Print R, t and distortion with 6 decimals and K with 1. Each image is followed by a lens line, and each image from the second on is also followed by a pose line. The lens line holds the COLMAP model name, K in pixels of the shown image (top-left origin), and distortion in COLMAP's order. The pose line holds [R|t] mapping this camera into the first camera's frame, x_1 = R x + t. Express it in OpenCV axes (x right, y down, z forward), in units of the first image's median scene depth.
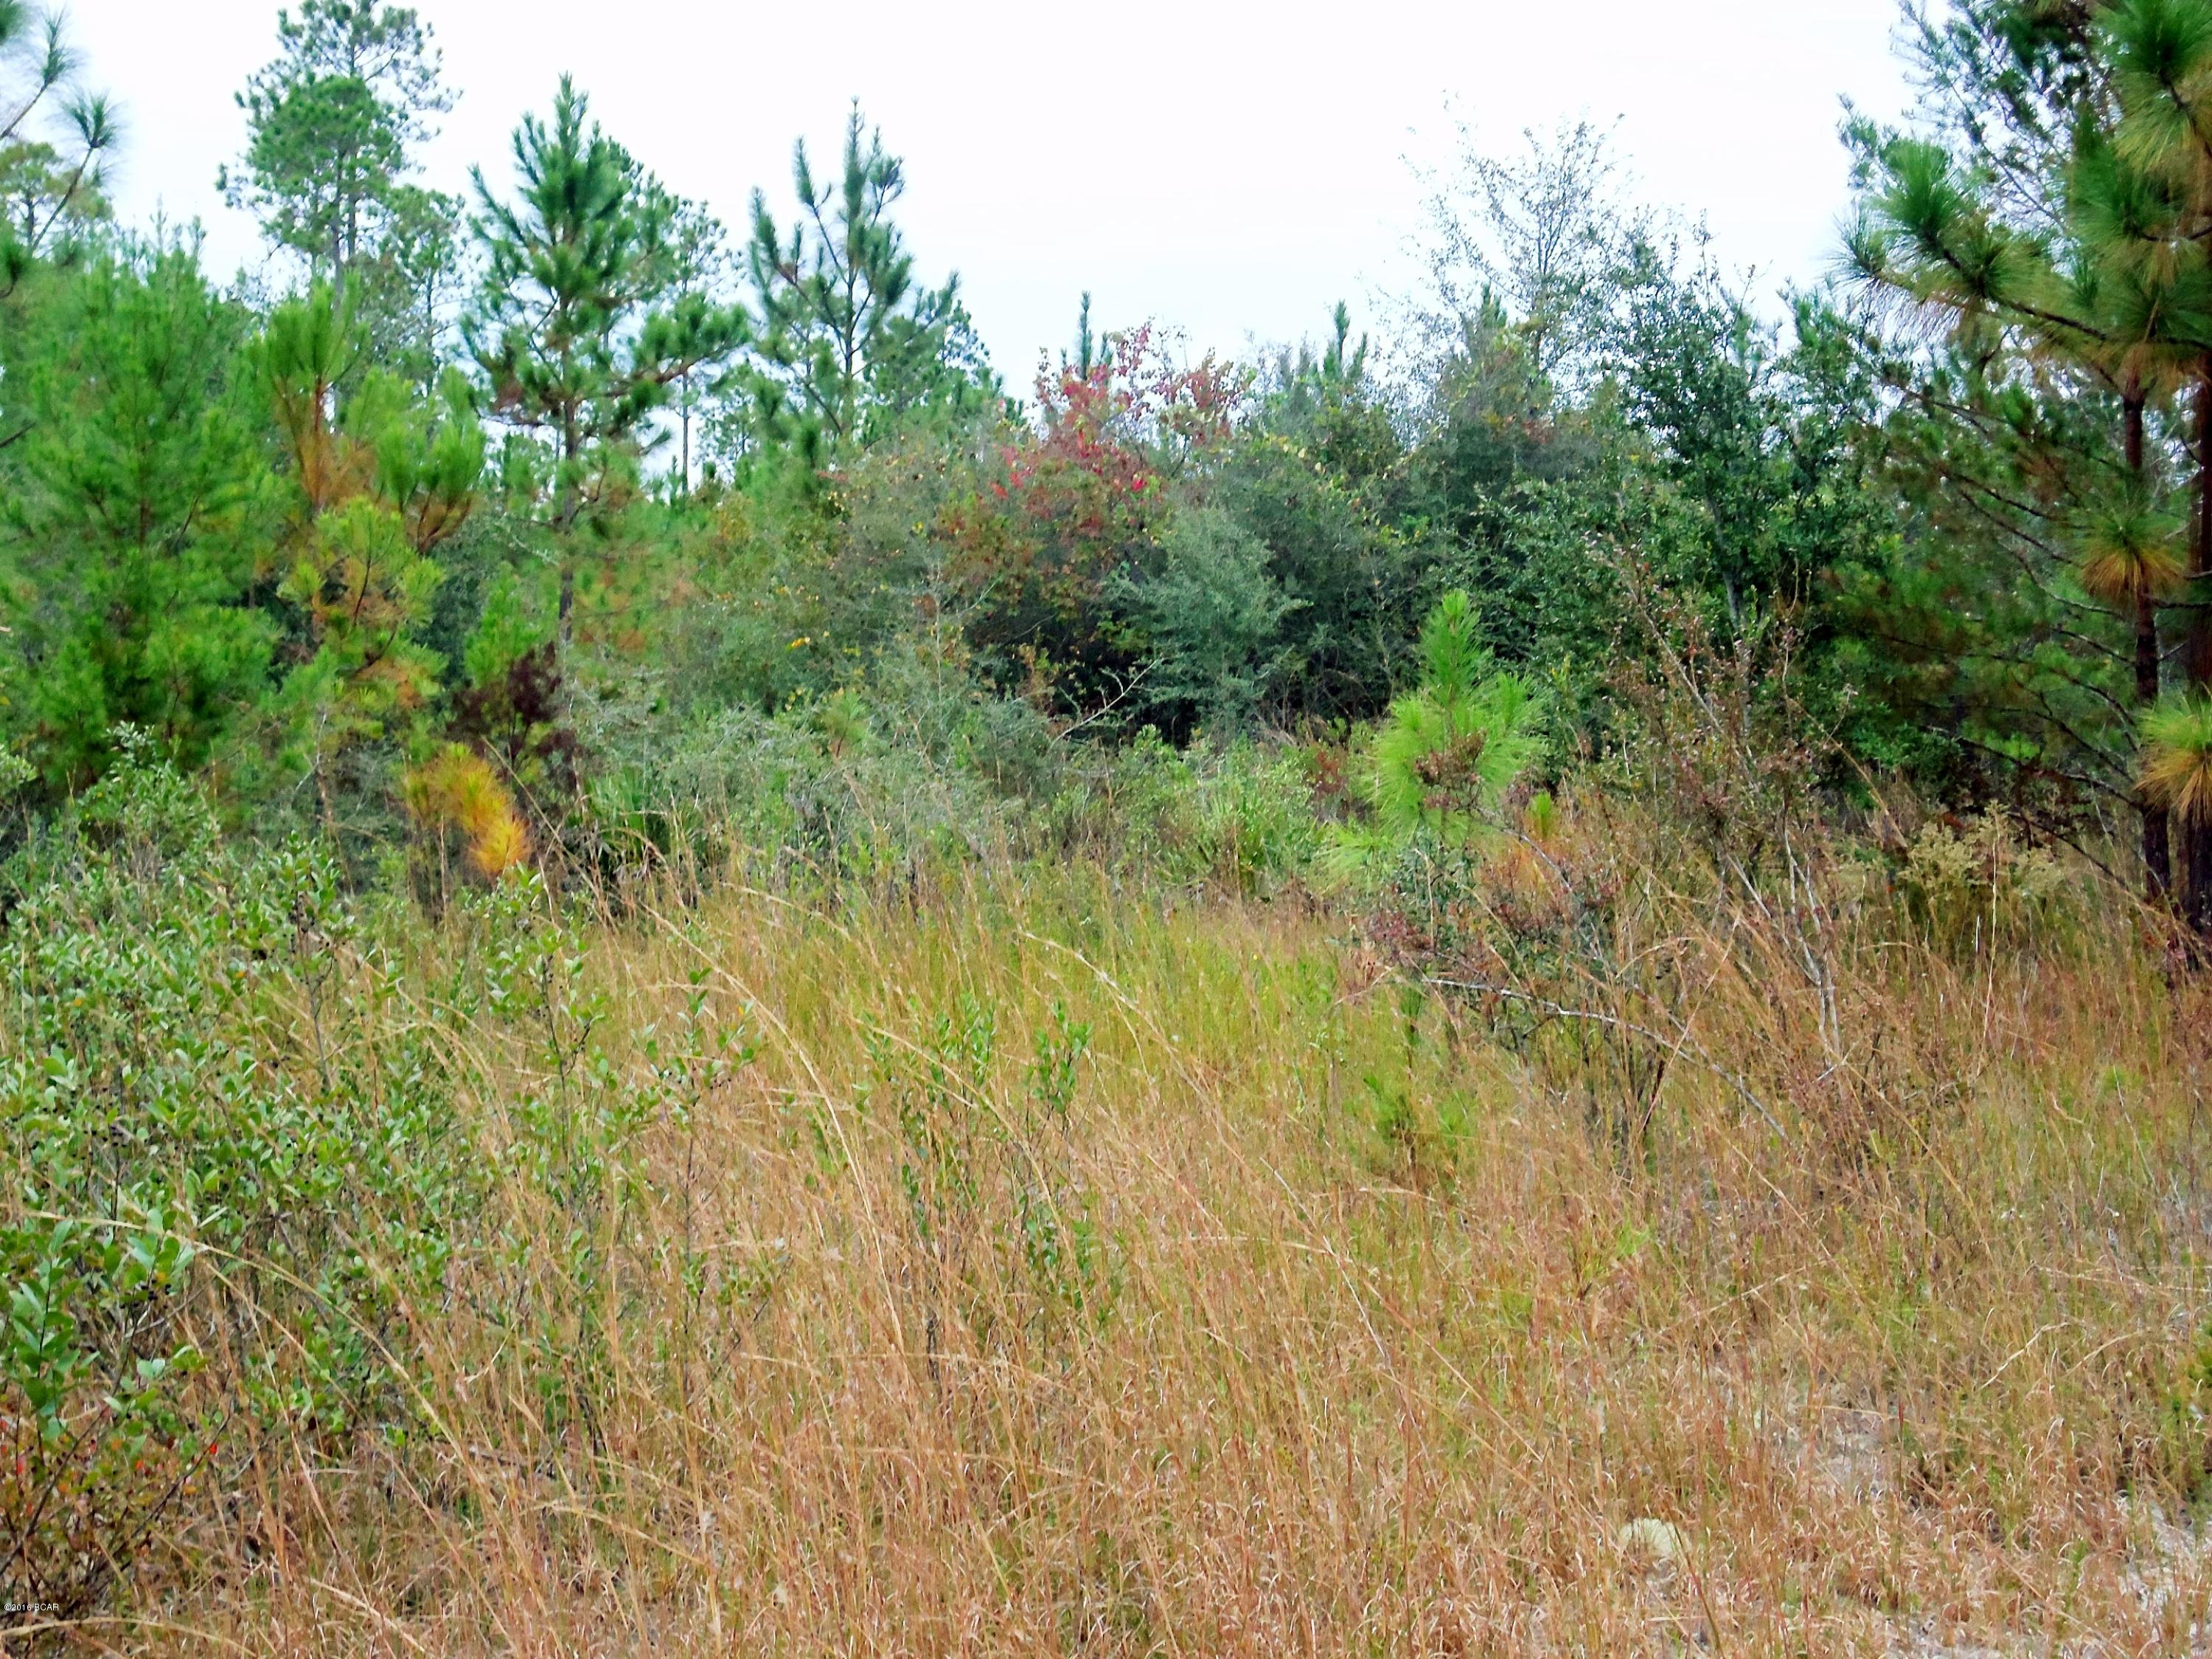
lens RADIAL K [[3404.4, 0, 1106.8], [0, 3404.4, 830.5], [0, 0, 1]] dist [-0.068866, 0.000000]
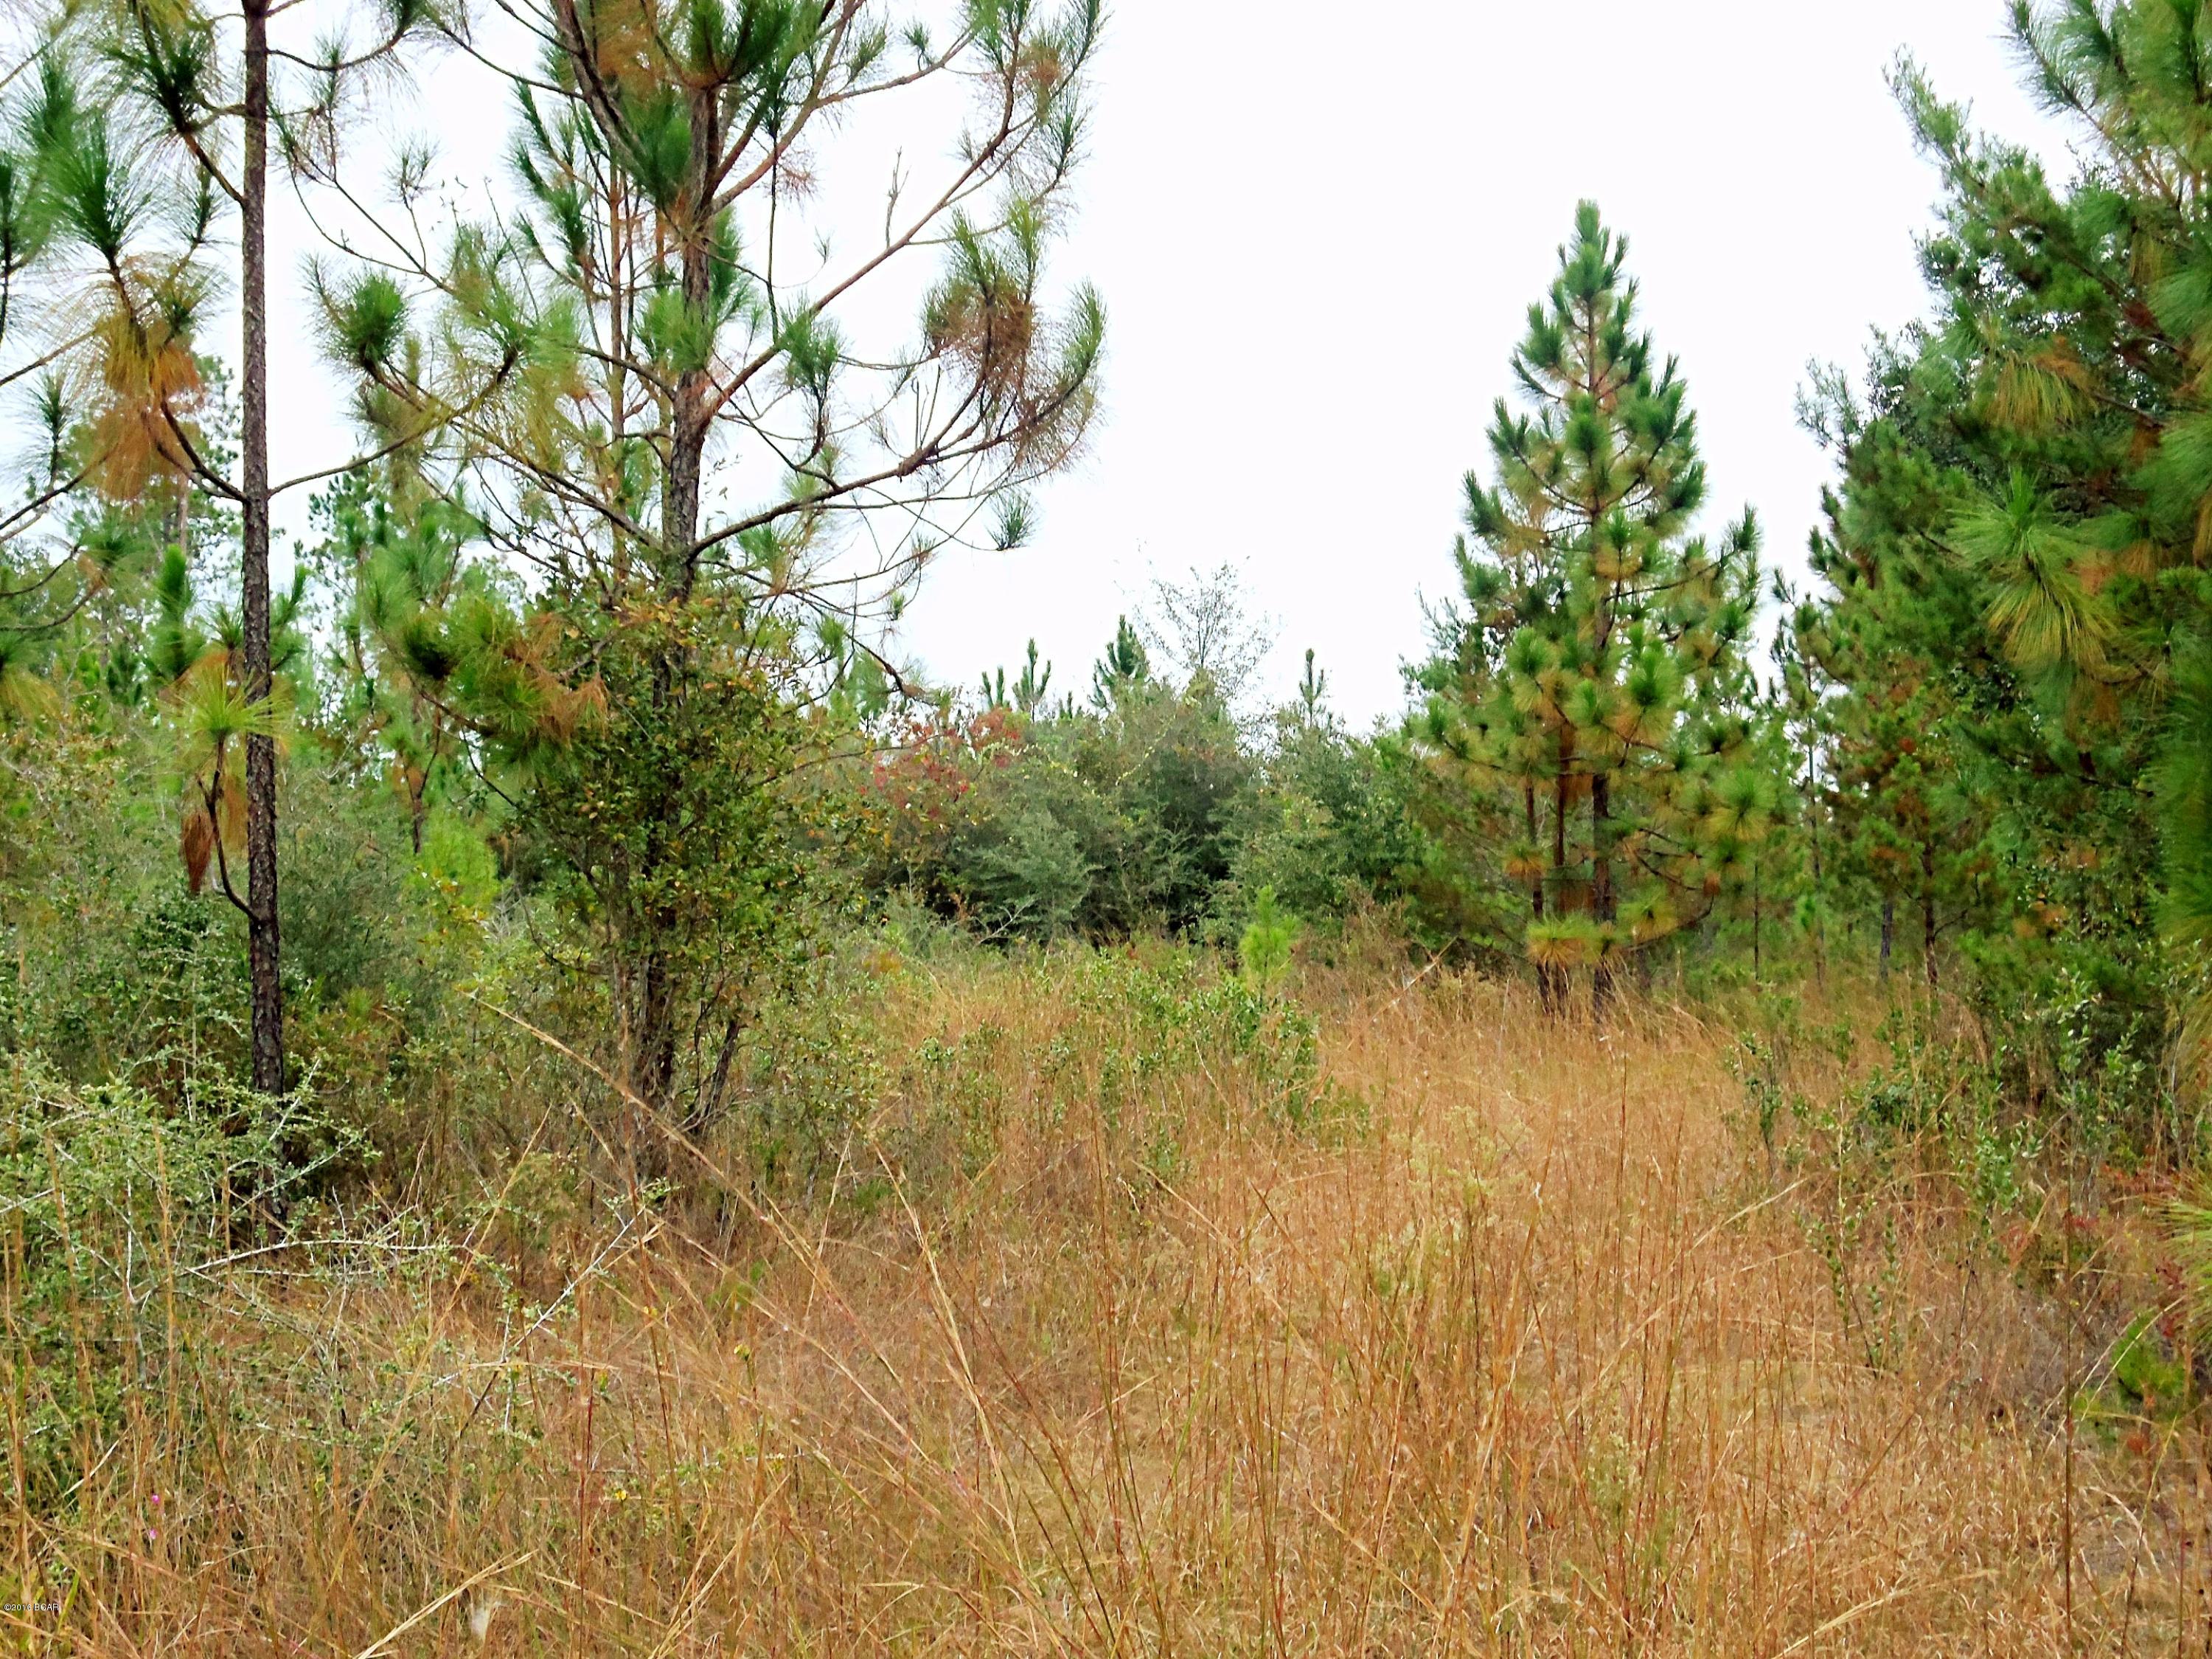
lens RADIAL K [[3404.4, 0, 1105.5], [0, 3404.4, 830.5], [0, 0, 1]] dist [-0.068866, 0.000000]
pose [[0.989781, -0.012384, 0.142060, -0.276476], [0.020810, 0.998101, -0.057984, 0.026017], [-0.141072, 0.060348, 0.988158, -1.111010]]
